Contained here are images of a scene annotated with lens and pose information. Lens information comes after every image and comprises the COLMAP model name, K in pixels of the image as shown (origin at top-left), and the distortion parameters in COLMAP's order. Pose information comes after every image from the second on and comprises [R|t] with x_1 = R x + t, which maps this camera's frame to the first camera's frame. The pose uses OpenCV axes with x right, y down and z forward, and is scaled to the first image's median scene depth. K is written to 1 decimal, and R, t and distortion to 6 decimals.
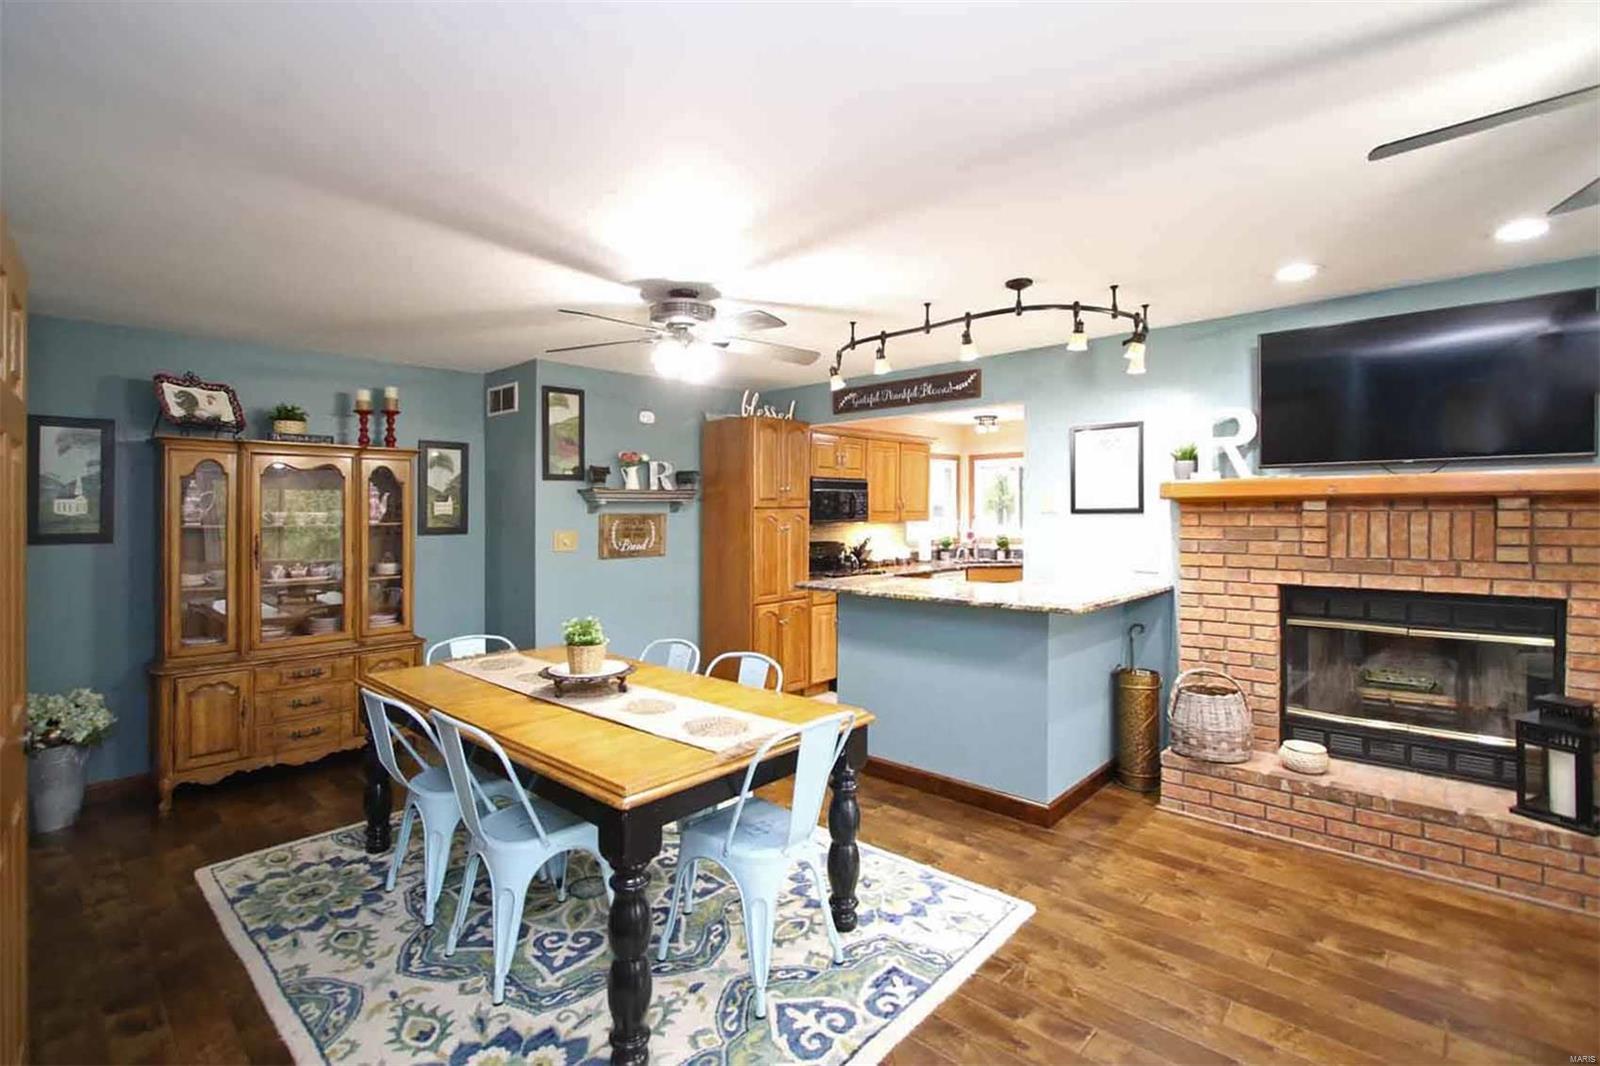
lens RADIAL K [[732.9, 0, 788.1], [0, 732.9, 512.0], [0, 0, 1]] dist [-0.003678, 0.000816]
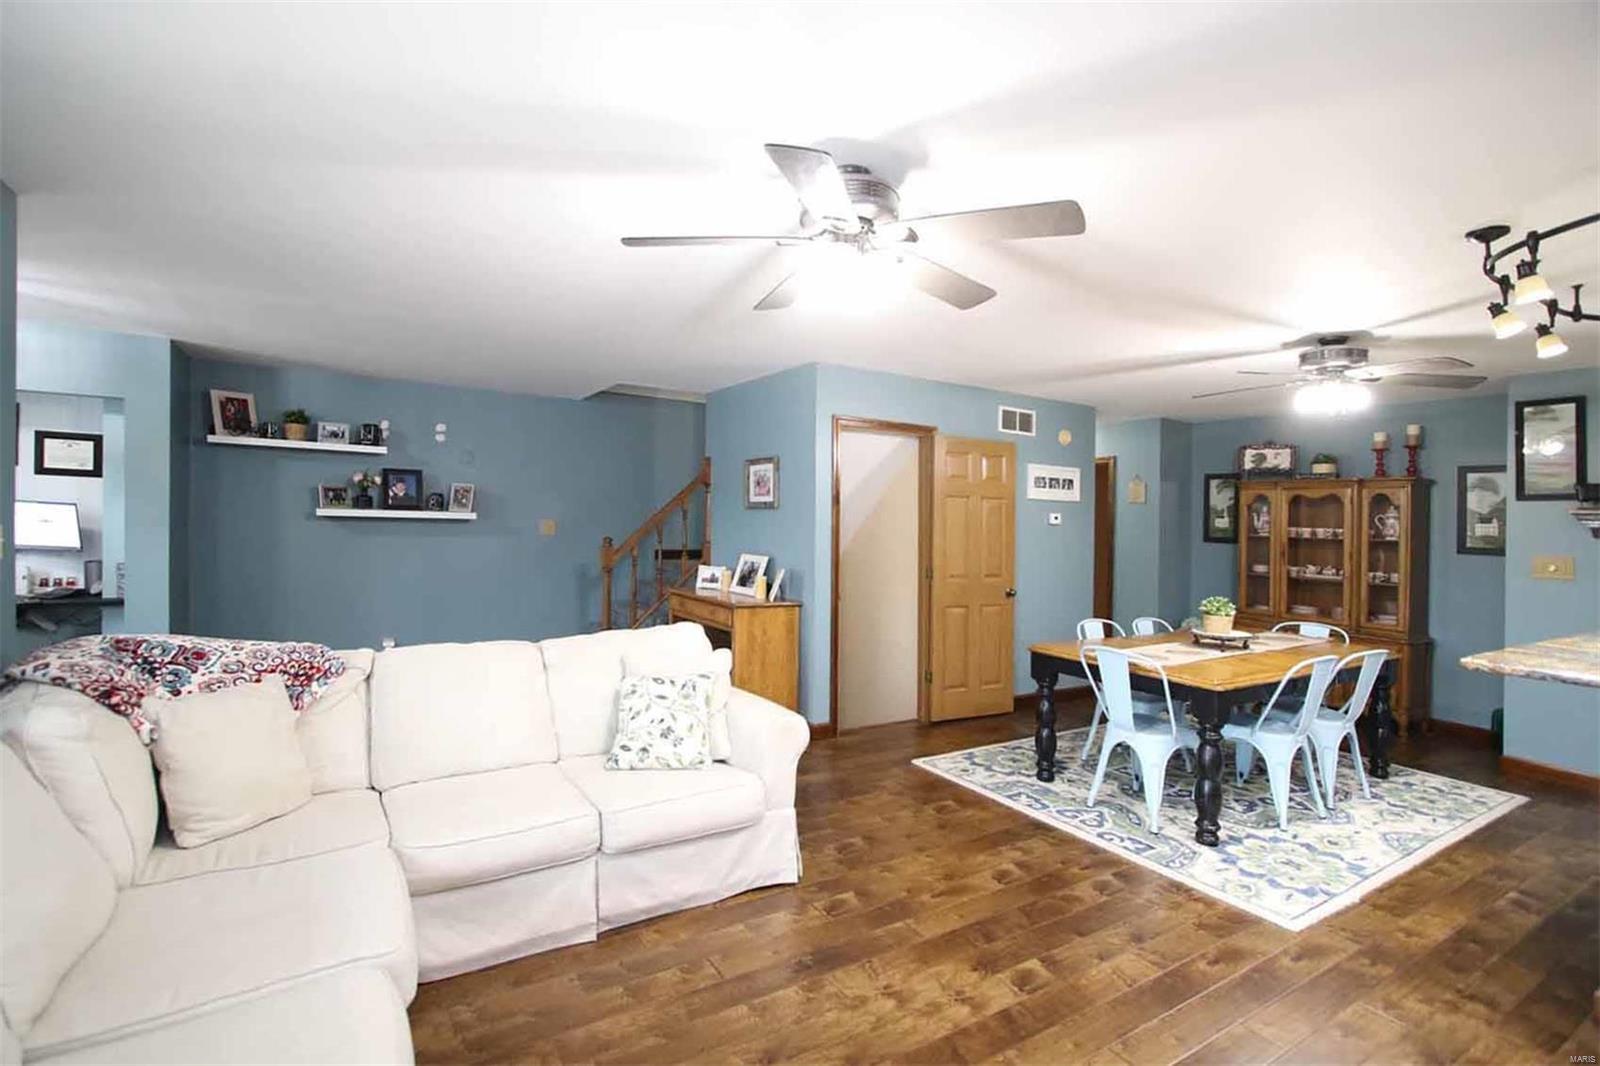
lens RADIAL K [[732.9, 0, 801.0], [0, 732.9, 518.6], [0, 0, 1]] dist [-0.003678, 0.000816]
pose [[-0.251223, -0.001938, -0.967927, 1.029046], [-0.031715, 0.999478, 0.006231, 0.004938], [0.967410, 0.032263, -0.251153, 0.418375]]
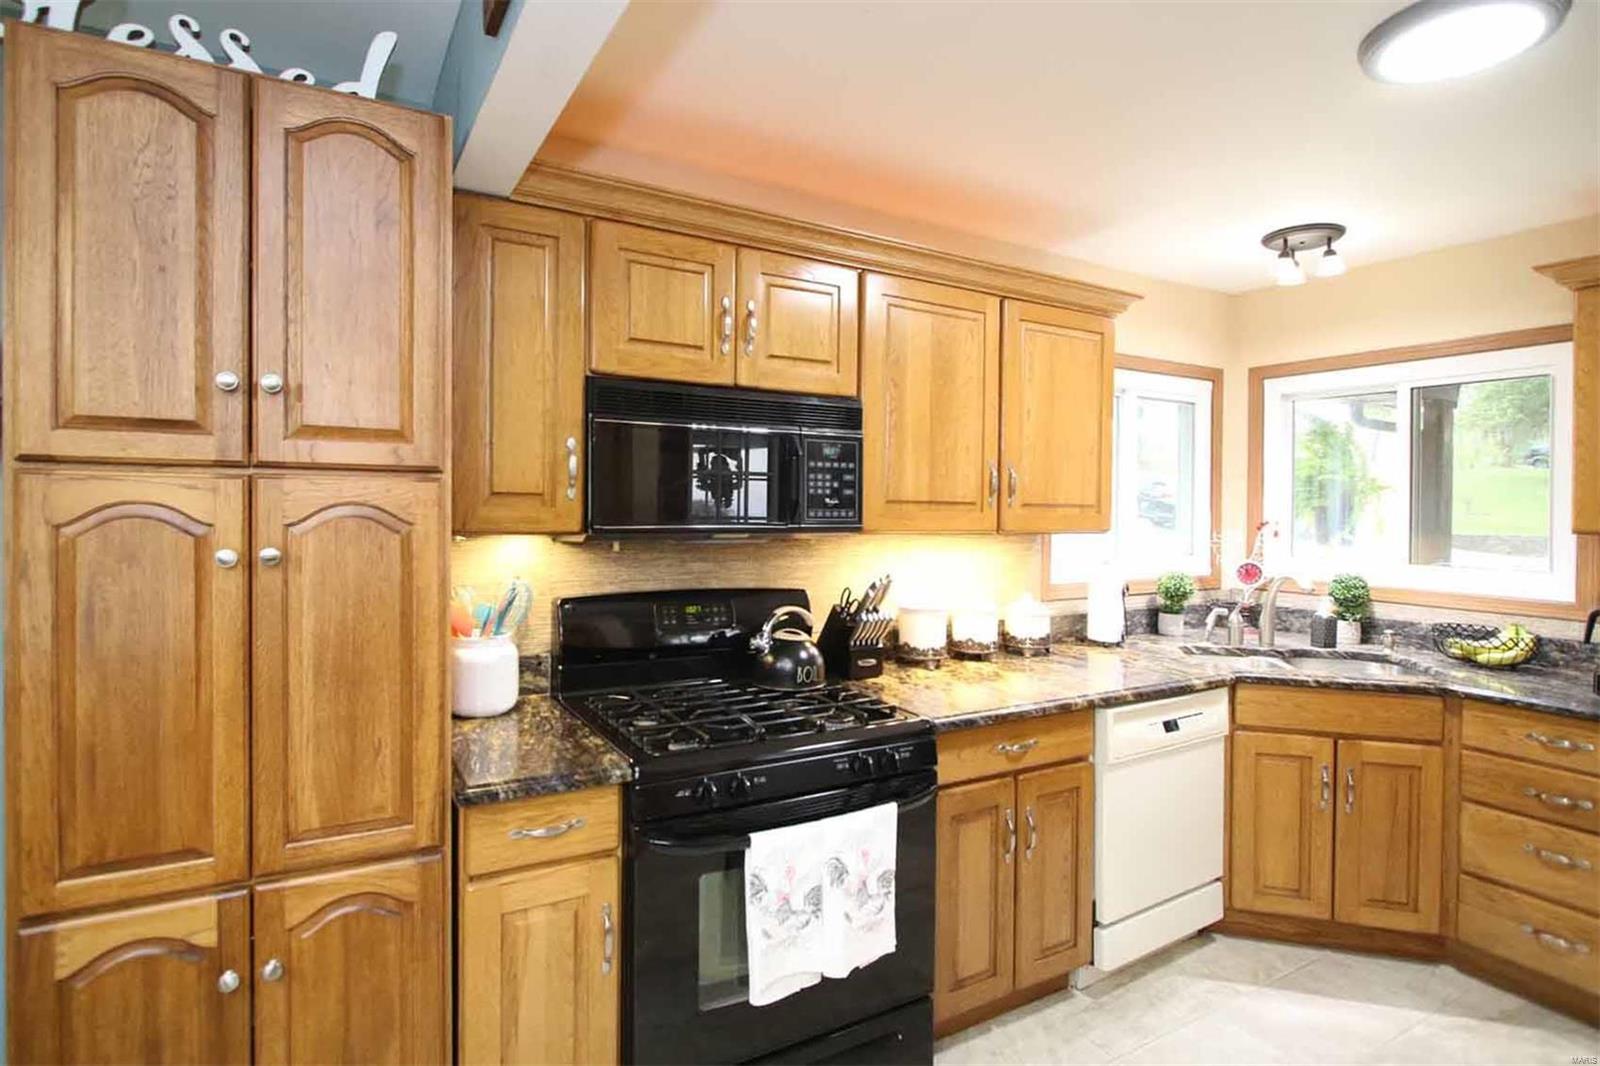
lens RADIAL K [[807.1, 0, 717.9], [0, 807.1, 477.5], [0, 0, 1]] dist [-0.003208, -0.002303]
pose [[0.936573, 0.010053, -0.350329, 0.296623], [-0.022156, 0.999287, -0.030556, 0.002486], [0.349773, 0.036380, 0.936128, 1.111613]]
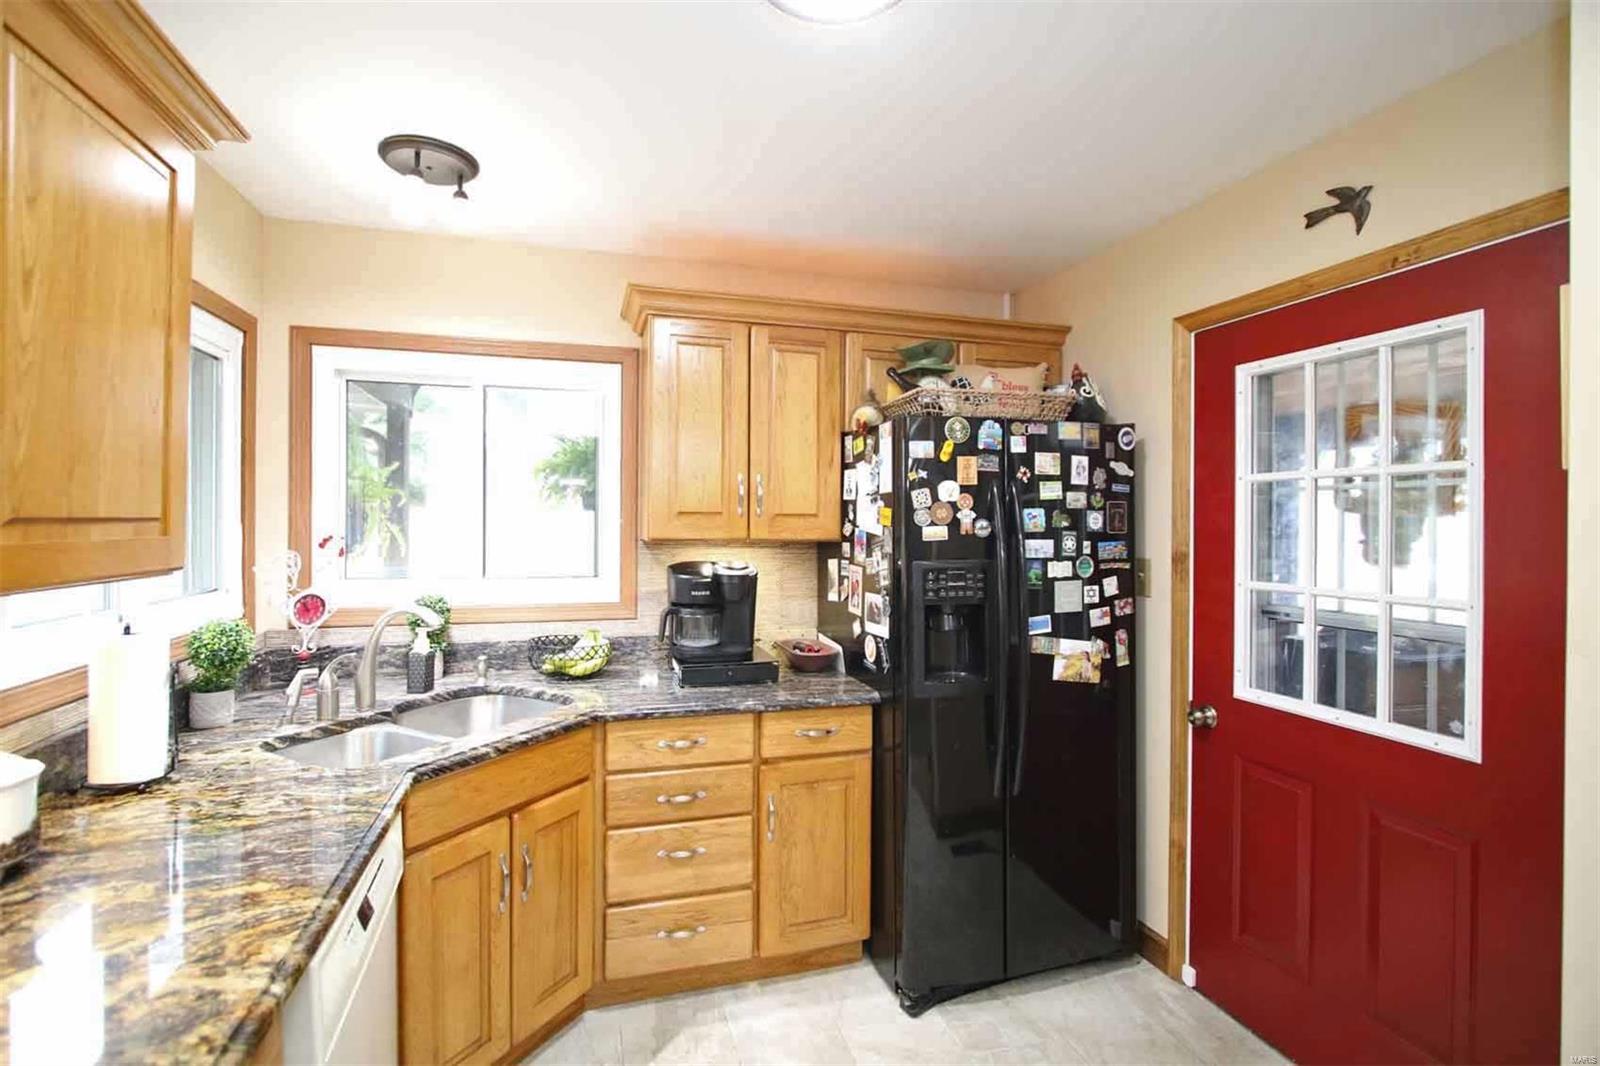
lens RADIAL K [[732.9, 0, 781.1], [0, 732.9, 523.7], [0, 0, 1]] dist [-0.003678, 0.000816]
pose [[0.502934, 0.011847, 0.864243, 0.218031], [-0.015340, 0.999871, -0.004779, -0.002371], [-0.864189, -0.010854, 0.503051, 1.545945]]
